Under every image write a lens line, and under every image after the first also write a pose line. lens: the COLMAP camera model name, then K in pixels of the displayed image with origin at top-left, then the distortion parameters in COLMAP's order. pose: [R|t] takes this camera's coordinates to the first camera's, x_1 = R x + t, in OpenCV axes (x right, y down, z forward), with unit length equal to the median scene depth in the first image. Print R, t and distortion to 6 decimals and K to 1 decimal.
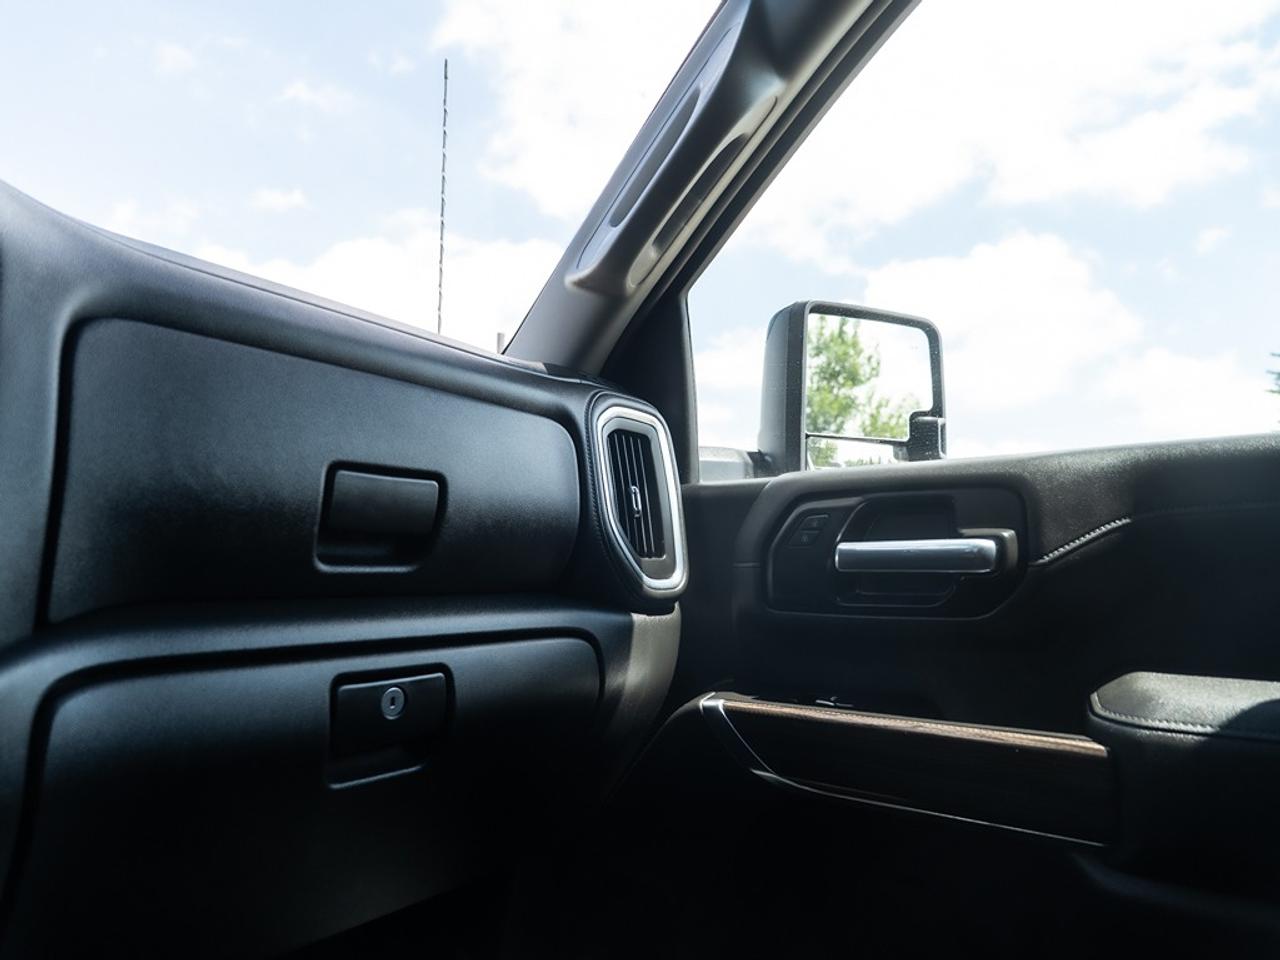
lens RADIAL K [[785.0, 0, 640.0], [0, 785.0, 480.0], [0, 0, 1]] dist [-0.028311, 0.010683]
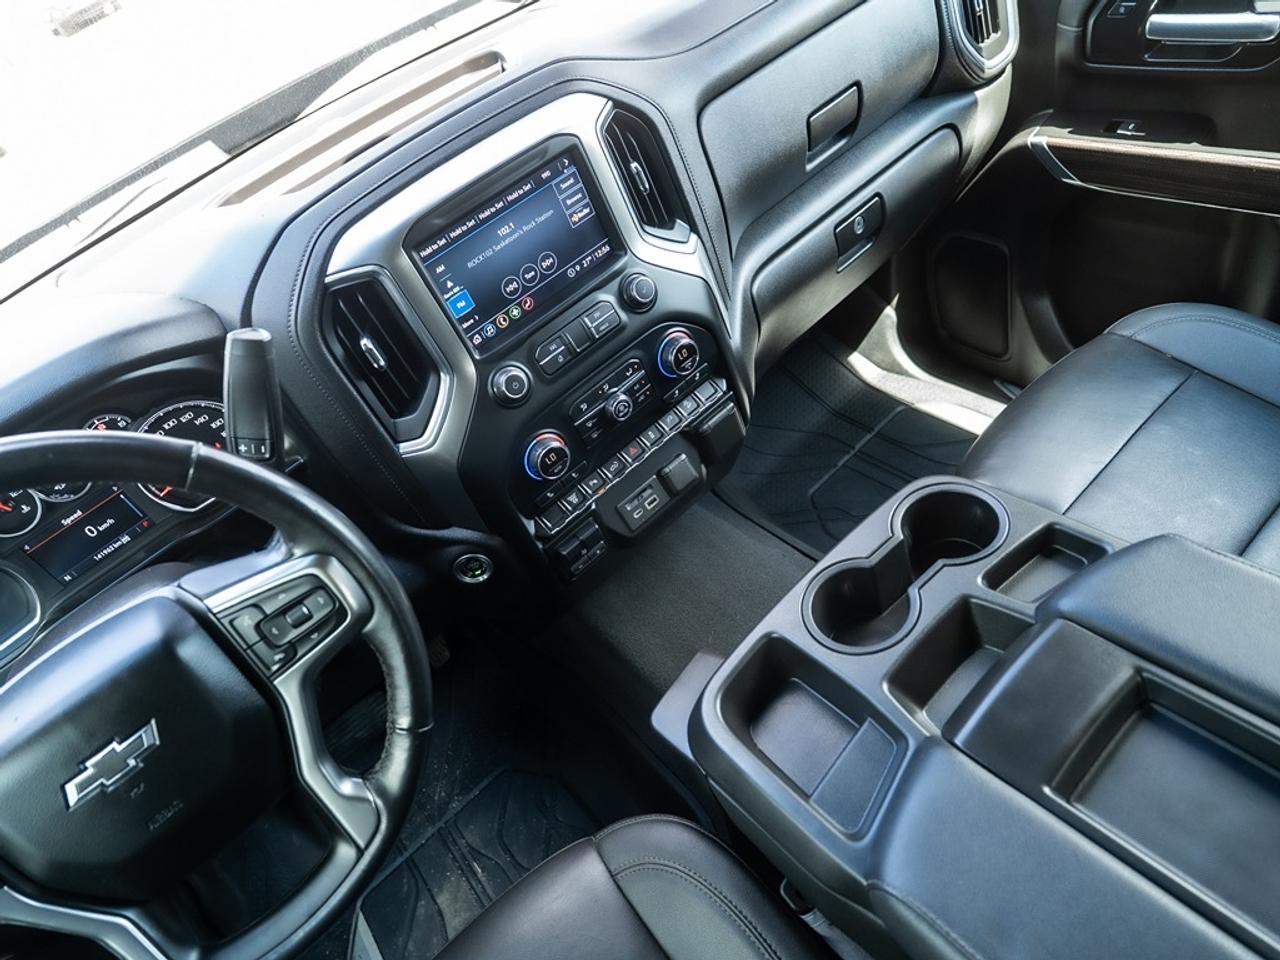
lens RADIAL K [[785.0, 0, 640.0], [0, 785.0, 480.0], [0, 0, 1]] dist [-0.028311, 0.010683]
pose [[0.930402, -0.071837, -0.359433, -0.124420], [0.327857, 0.601573, 0.728437, -0.634779], [0.163896, -0.795581, 0.583257, -0.483021]]
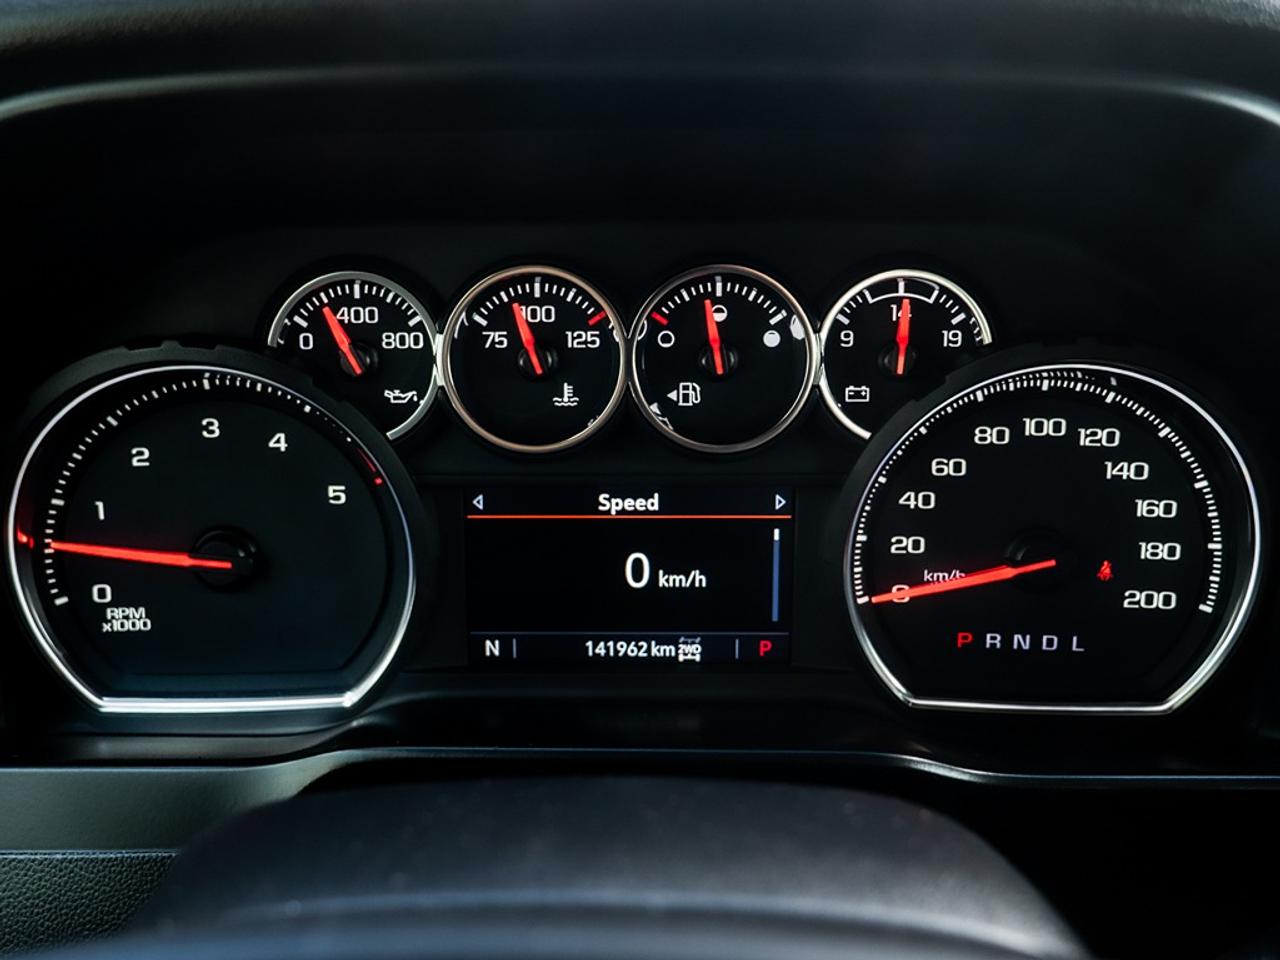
lens RADIAL K [[1283.1, 0, 640.0], [0, 1283.1, 480.0], [0, 0, 1]] dist [-0.046220, 0.001409]
pose [[0.604199, 0.238525, -0.760295, -0.725595], [0.098910, 0.924317, 0.368585, -0.340422], [0.790670, -0.297900, 0.534879, -0.341559]]
